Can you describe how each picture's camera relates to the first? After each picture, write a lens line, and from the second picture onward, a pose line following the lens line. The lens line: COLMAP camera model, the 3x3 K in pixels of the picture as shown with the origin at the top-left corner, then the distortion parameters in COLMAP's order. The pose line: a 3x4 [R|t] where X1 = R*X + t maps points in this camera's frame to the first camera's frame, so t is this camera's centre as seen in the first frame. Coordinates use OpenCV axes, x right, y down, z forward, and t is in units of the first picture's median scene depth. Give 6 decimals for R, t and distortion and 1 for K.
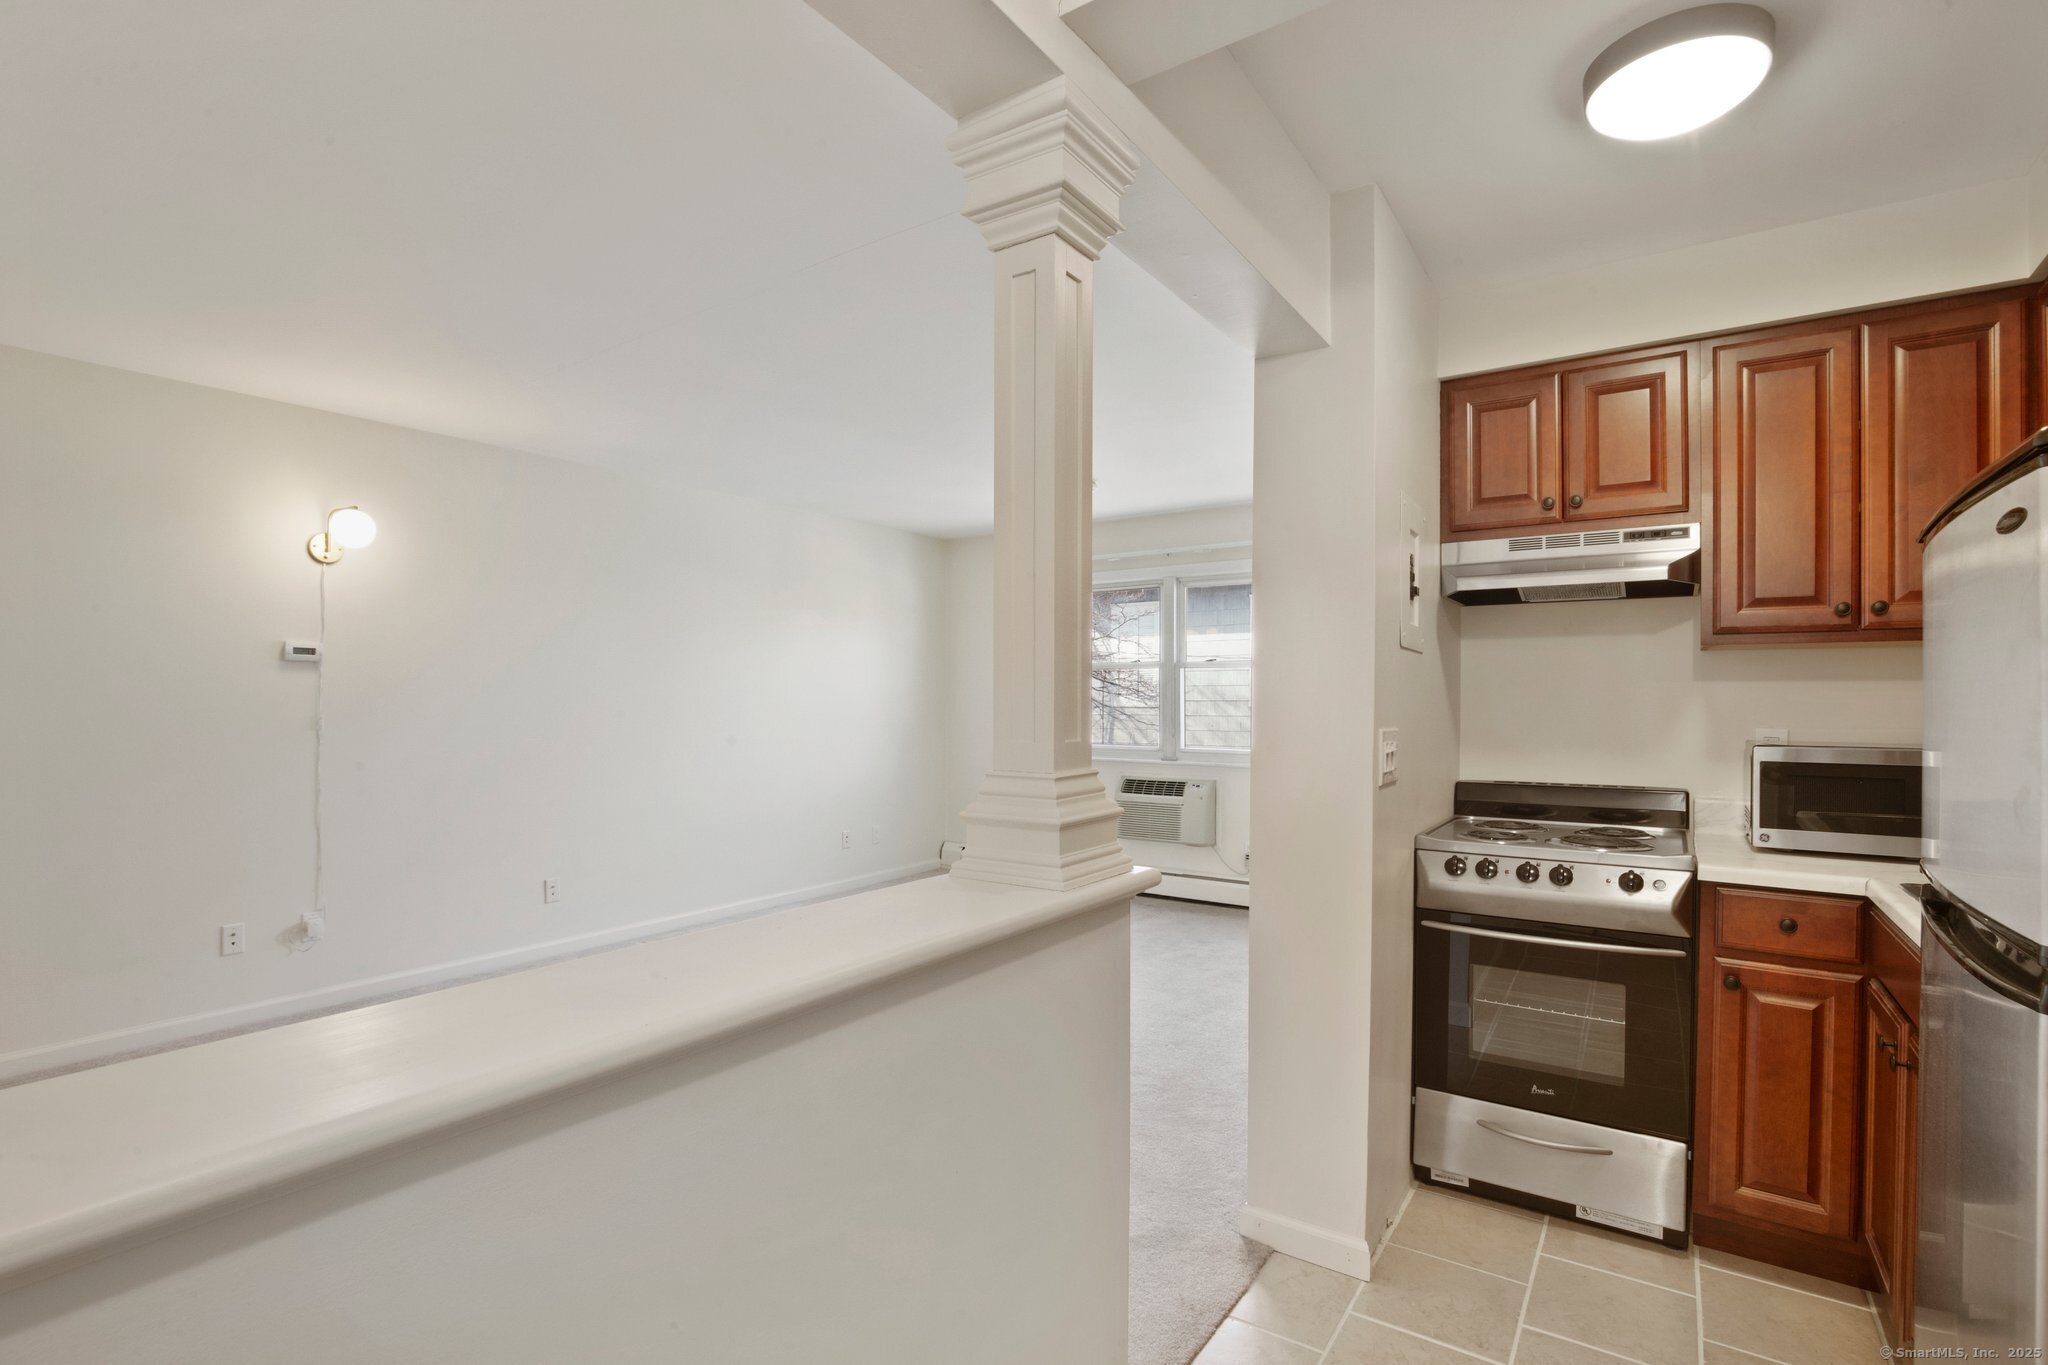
lens RADIAL K [[952.6, 0, 1009.8], [0, 952.6, 700.0], [0, 0, 1]] dist [-0.032396, 0.006666]
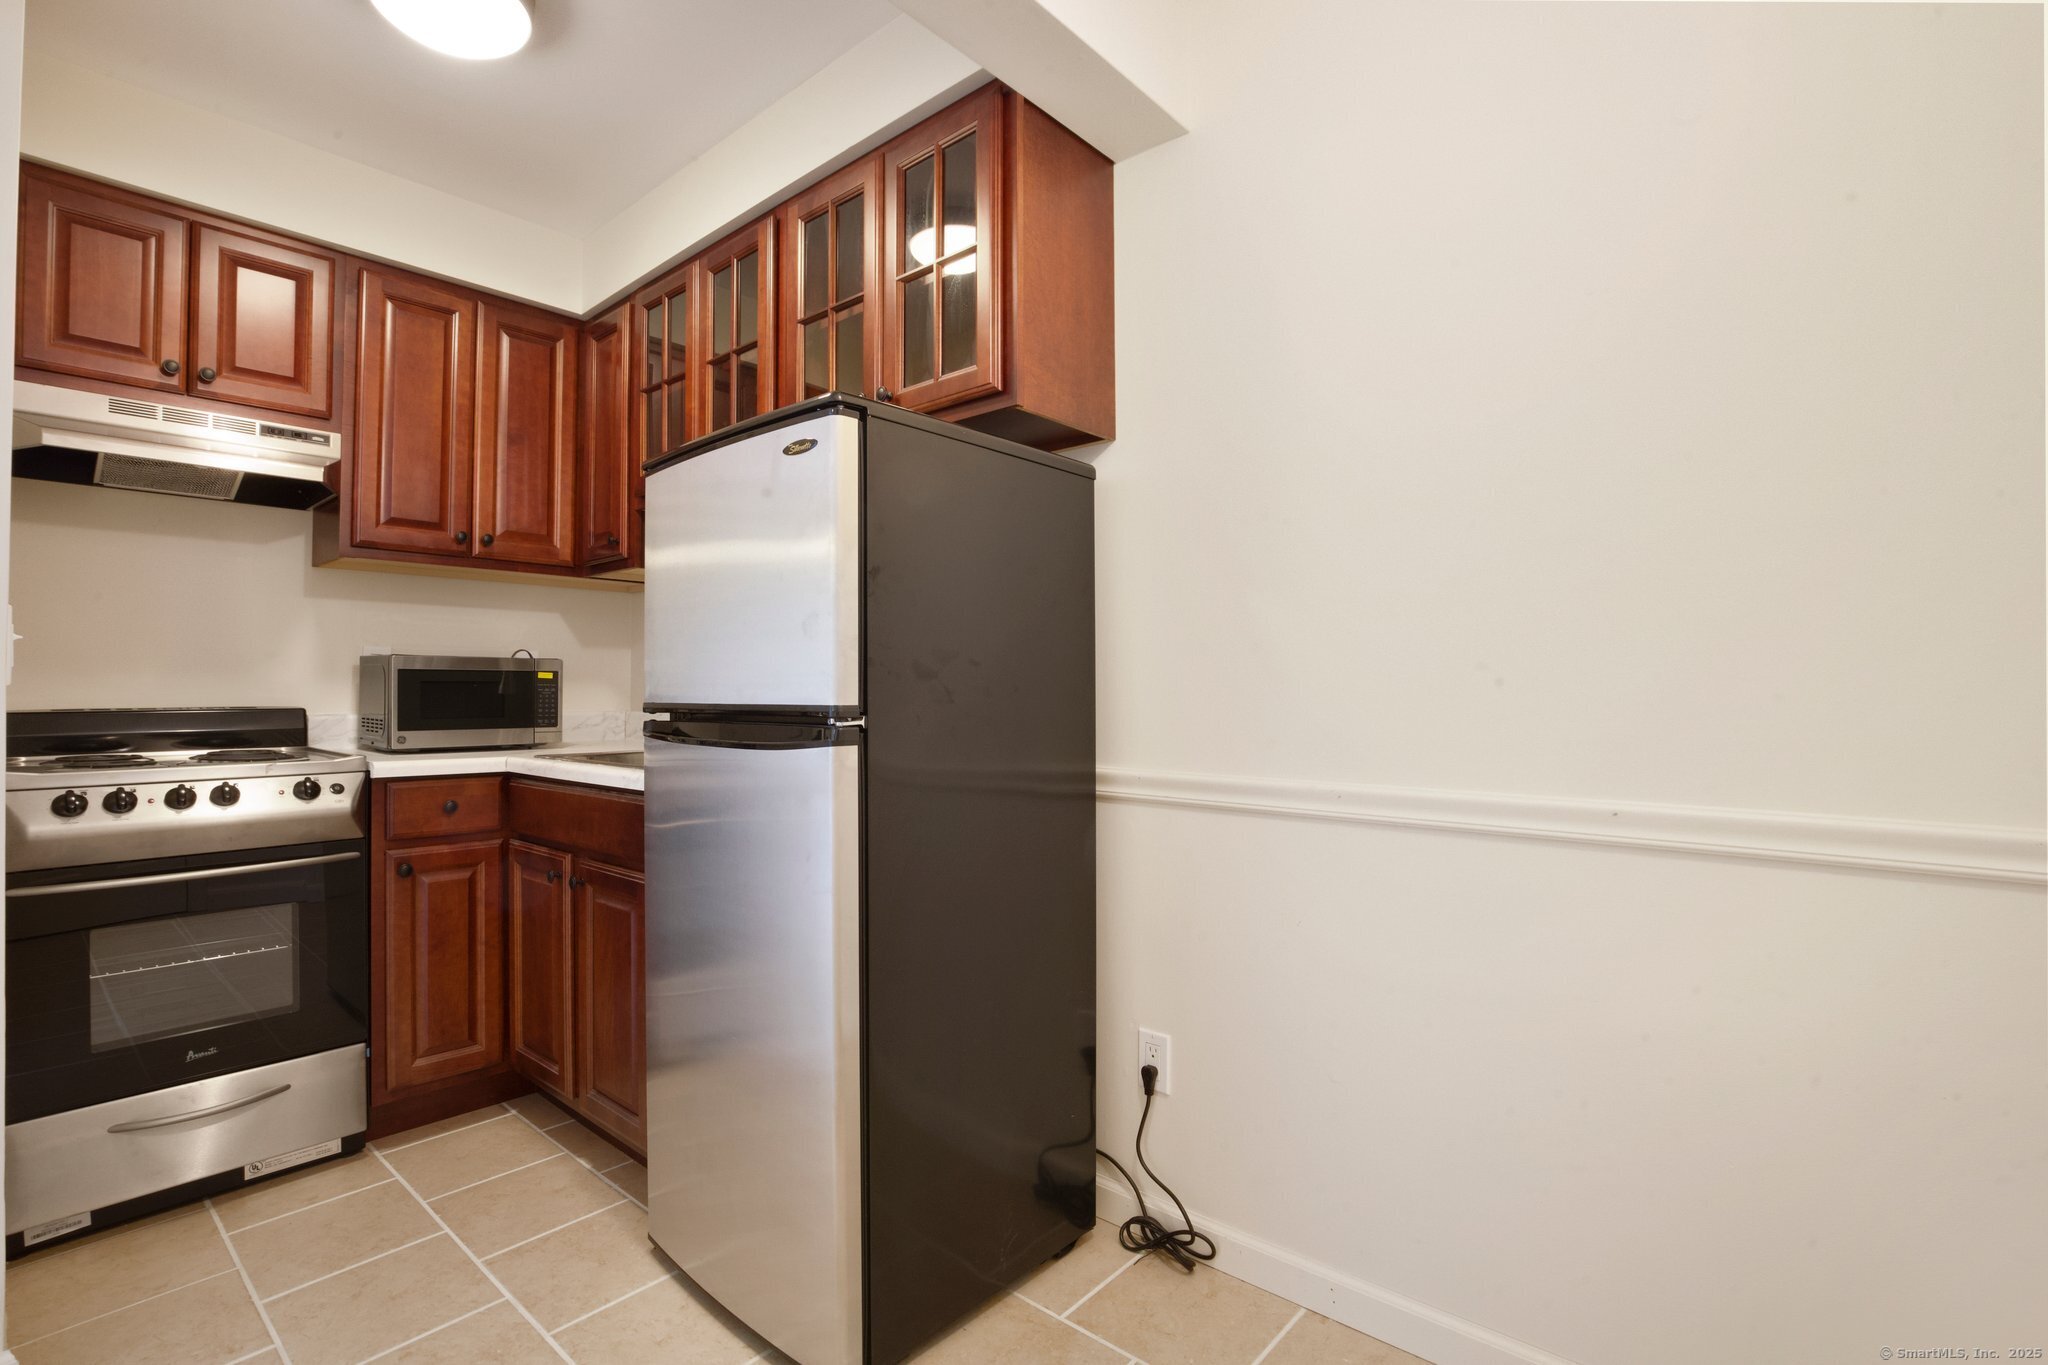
lens RADIAL K [[952.6, 0, 1021.3], [0, 952.6, 681.6], [0, 0, 1]] dist [-0.032396, 0.006666]
pose [[0.099990, 0.006680, 0.994966, -0.191810], [0.001113, 0.999976, -0.006826, 0.085447], [-0.994988, 0.001790, 0.099980, 0.176035]]
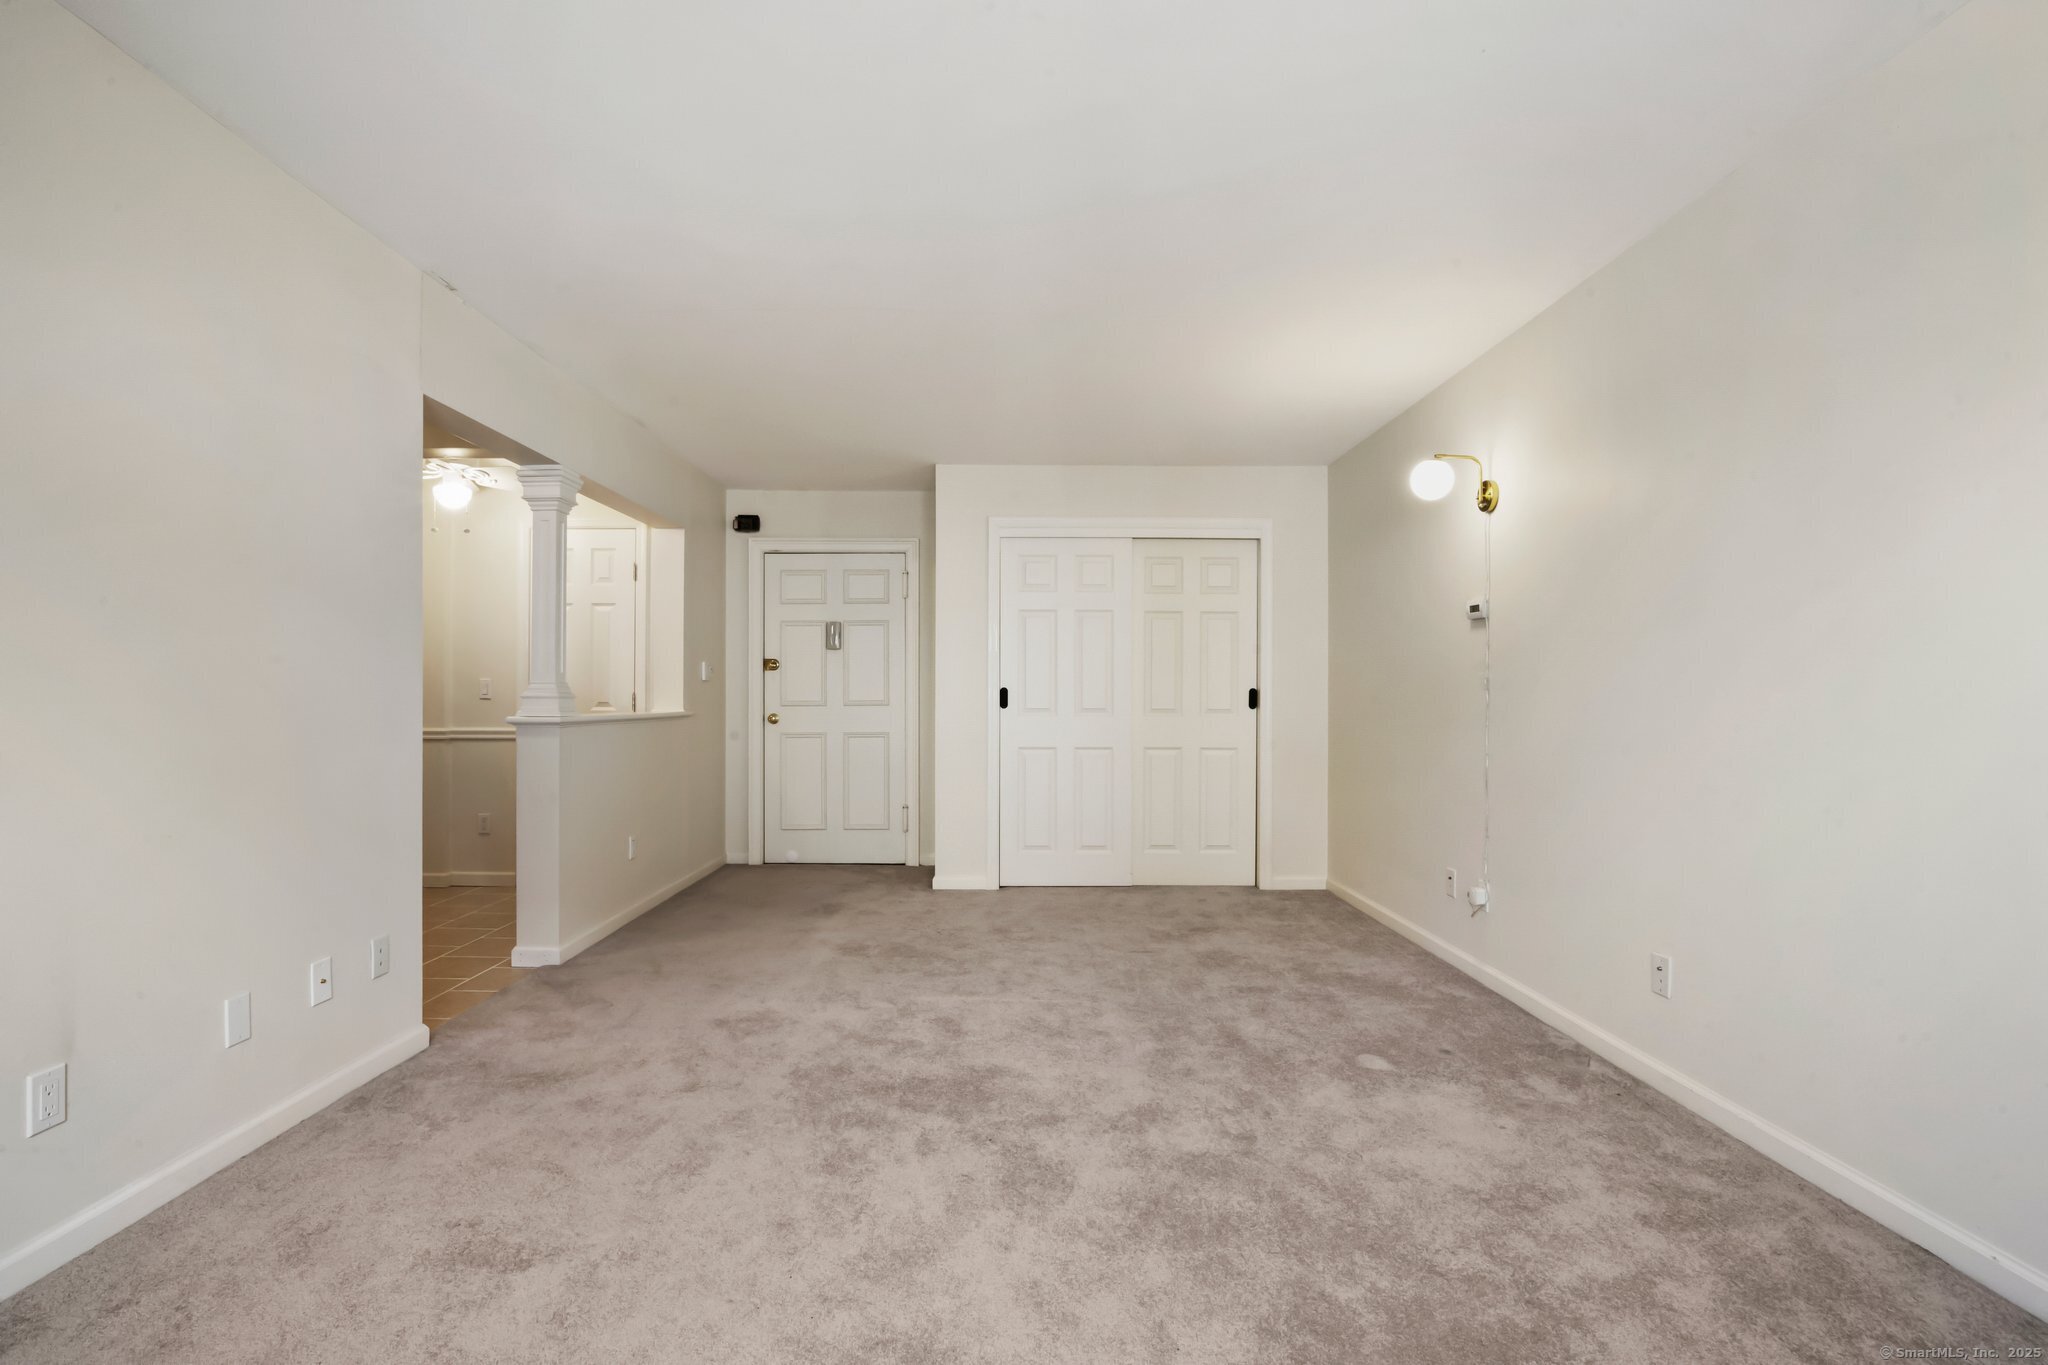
lens RADIAL K [[952.6, 0, 1016.2], [0, 952.6, 684.6], [0, 0, 1]] dist [-0.032396, 0.006666]
pose [[-0.808640, -0.008982, -0.588236, 0.346041], [-0.002711, 0.999930, -0.011540, 0.065530], [0.588298, -0.007737, -0.808607, 2.488807]]
